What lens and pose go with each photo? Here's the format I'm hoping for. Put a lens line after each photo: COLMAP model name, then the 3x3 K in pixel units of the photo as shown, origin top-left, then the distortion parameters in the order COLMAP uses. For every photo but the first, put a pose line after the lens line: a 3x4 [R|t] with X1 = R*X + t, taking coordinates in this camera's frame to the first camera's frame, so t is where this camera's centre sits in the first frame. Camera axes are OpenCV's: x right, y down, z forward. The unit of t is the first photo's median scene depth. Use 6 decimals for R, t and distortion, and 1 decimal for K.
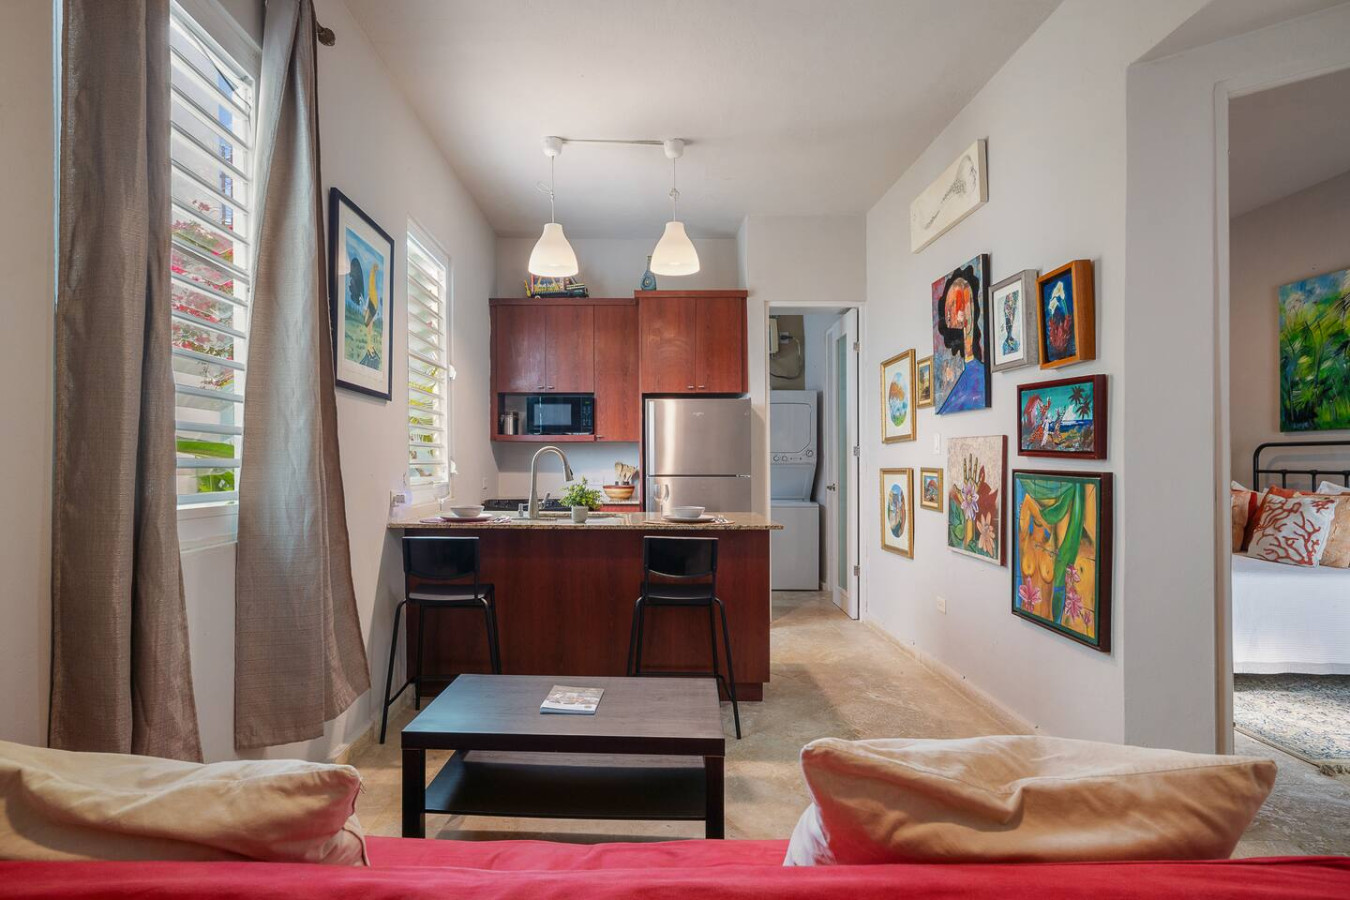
lens RADIAL K [[726.5, 0, 636.1], [0, 726.5, 455.2], [0, 0, 1]] dist [-0.000354, -0.000327]
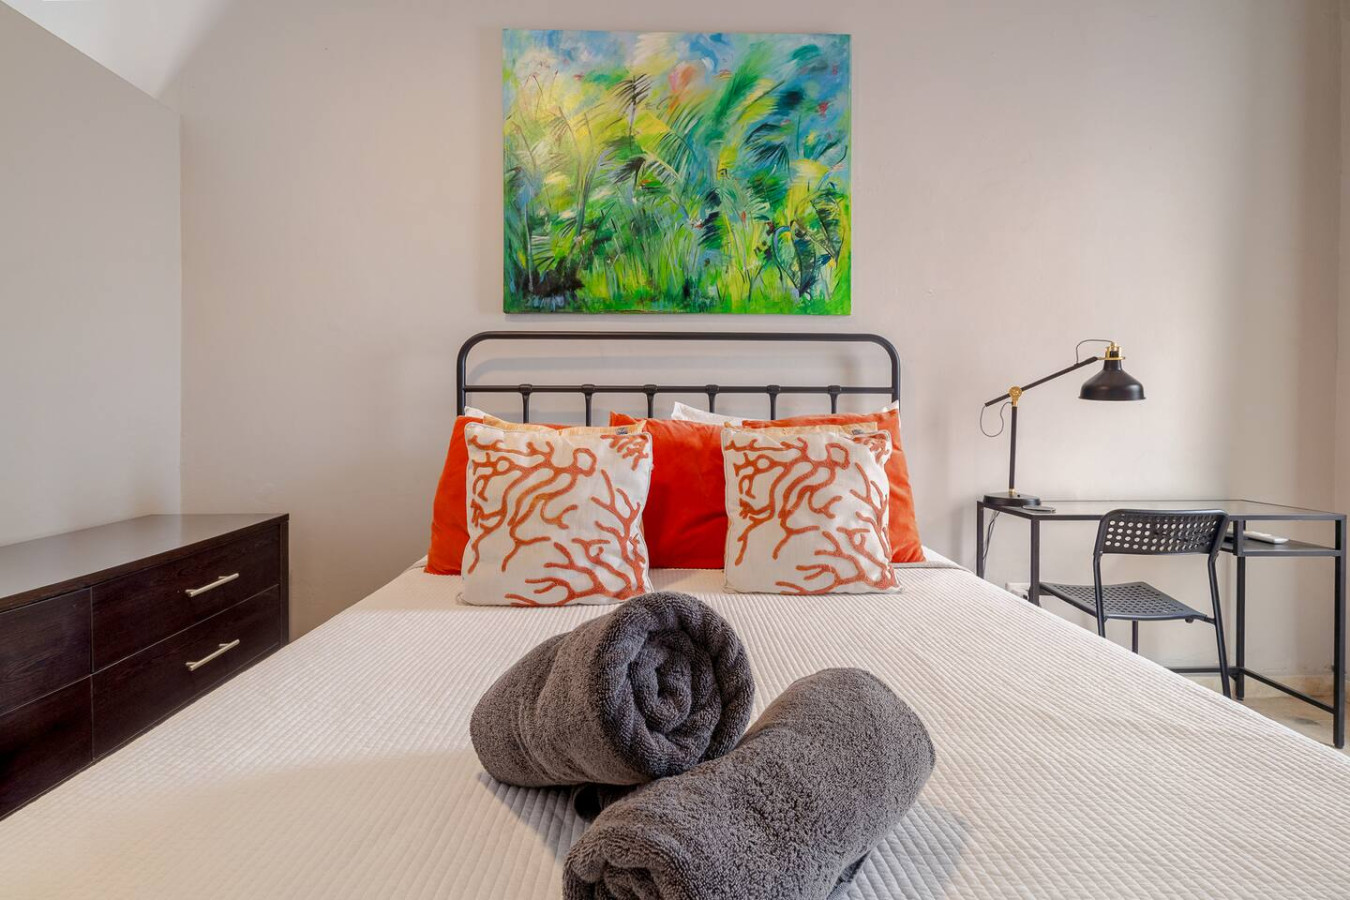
lens RADIAL K [[626.9, 0, 678.4], [0, 626.9, 423.2], [0, 0, 1]] dist [-0.000898, 0.000202]
pose [[-0.032629, -0.015214, 0.999352, 0.473218], [-0.007482, 0.999860, 0.014977, 0.042001], [-0.999440, -0.006989, -0.032738, 0.962511]]
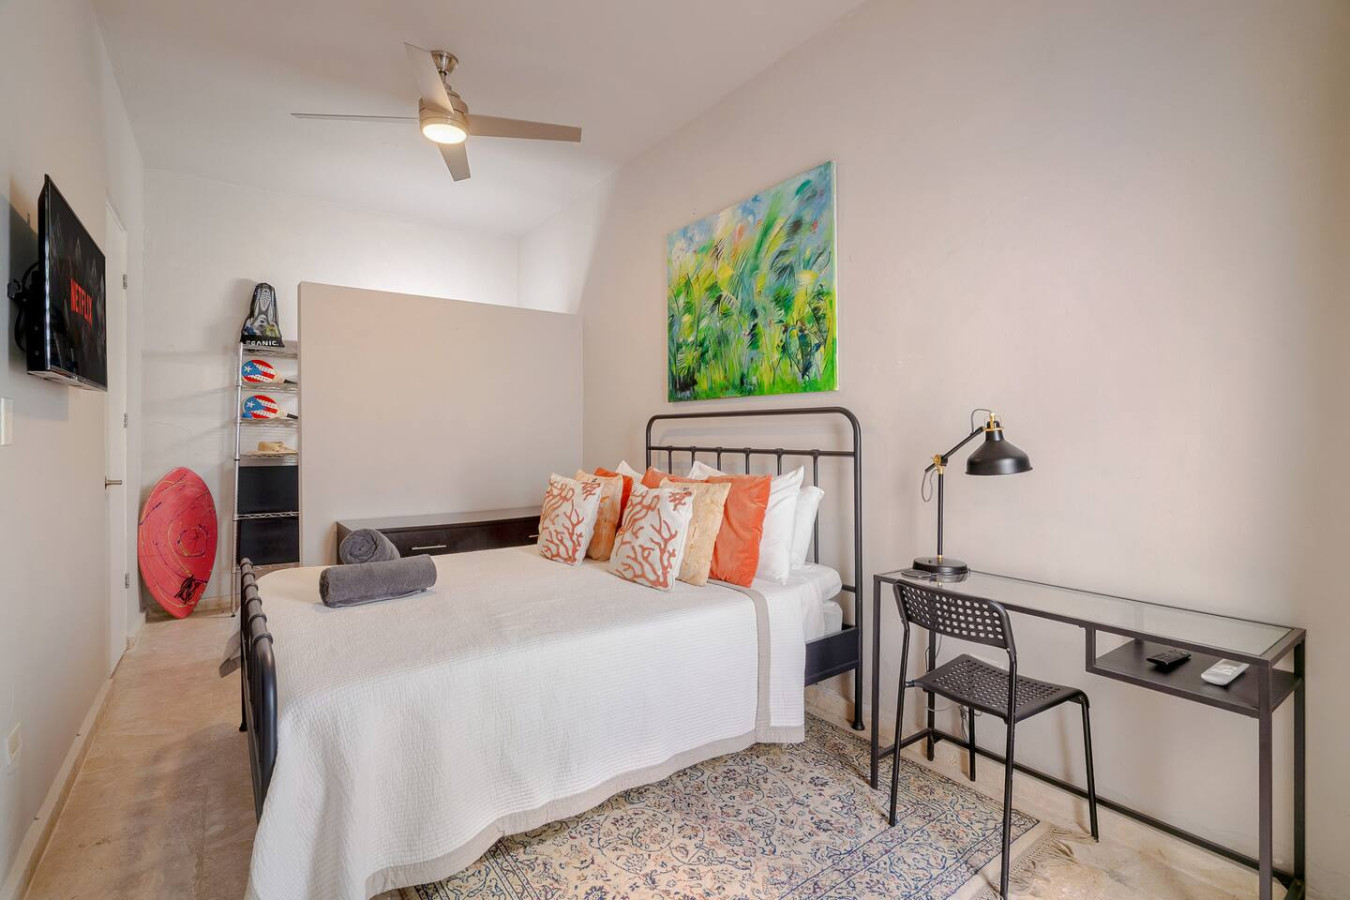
lens RADIAL K [[612.8, 0, 678.4], [0, 612.8, 437.4], [0, 0, 1]] dist [-0.001982, 0.000325]
pose [[0.799760, -0.009909, 0.600238, 0.494963], [0.002341, 0.999908, 0.013389, 0.000105], [-0.600315, -0.009303, 0.799709, 0.441547]]
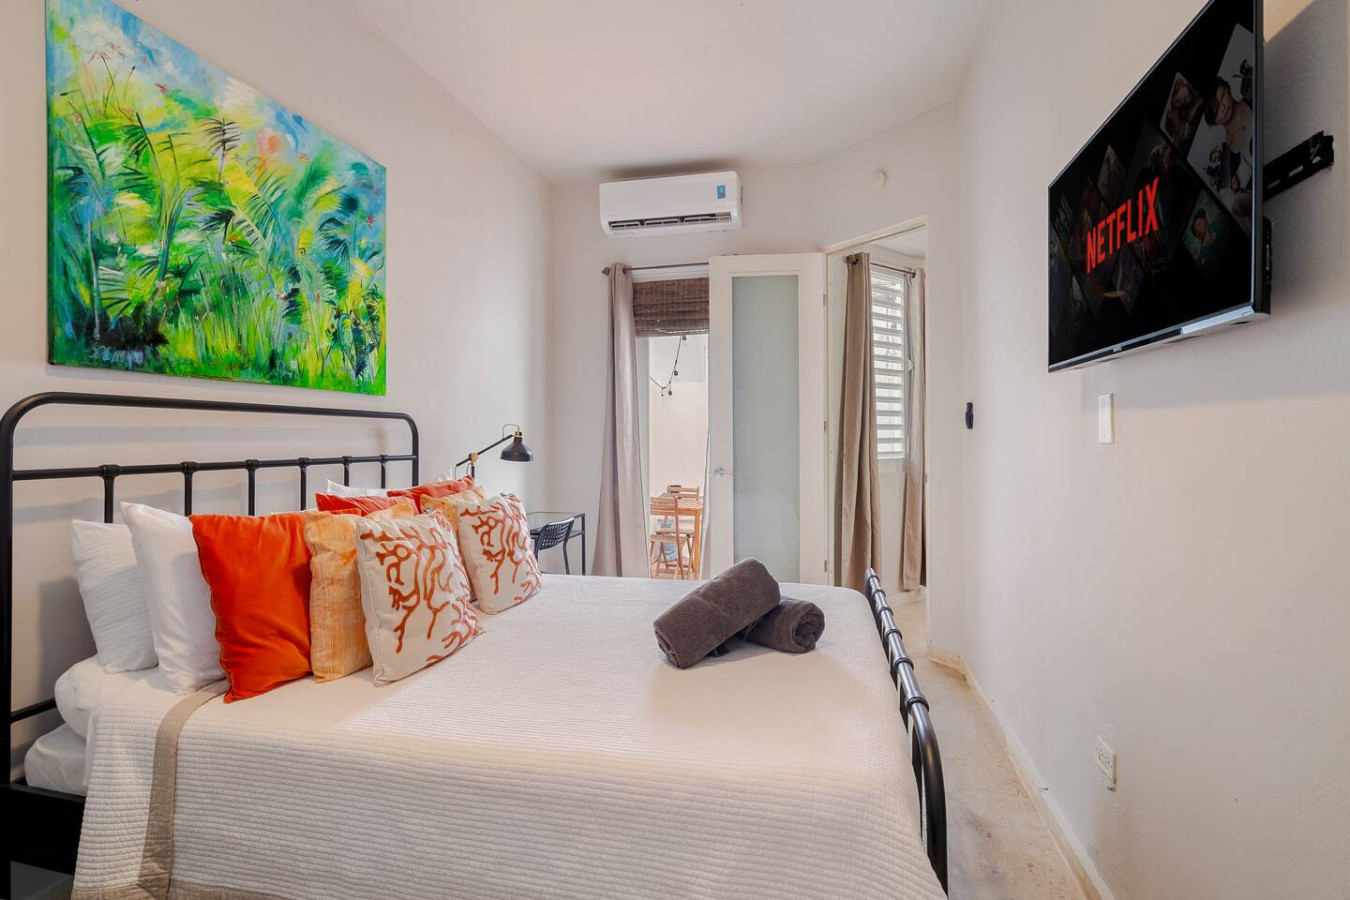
lens RADIAL K [[645.4, 0, 680.2], [0, 645.4, 438.1], [0, 0, 1]] dist [0.000517, 0.000328]
pose [[-0.975486, 0.000180, 0.220063, 0.550960], [-0.001233, 0.999980, -0.006281, 0.007344], [-0.220059, -0.006398, -0.975466, 1.347801]]
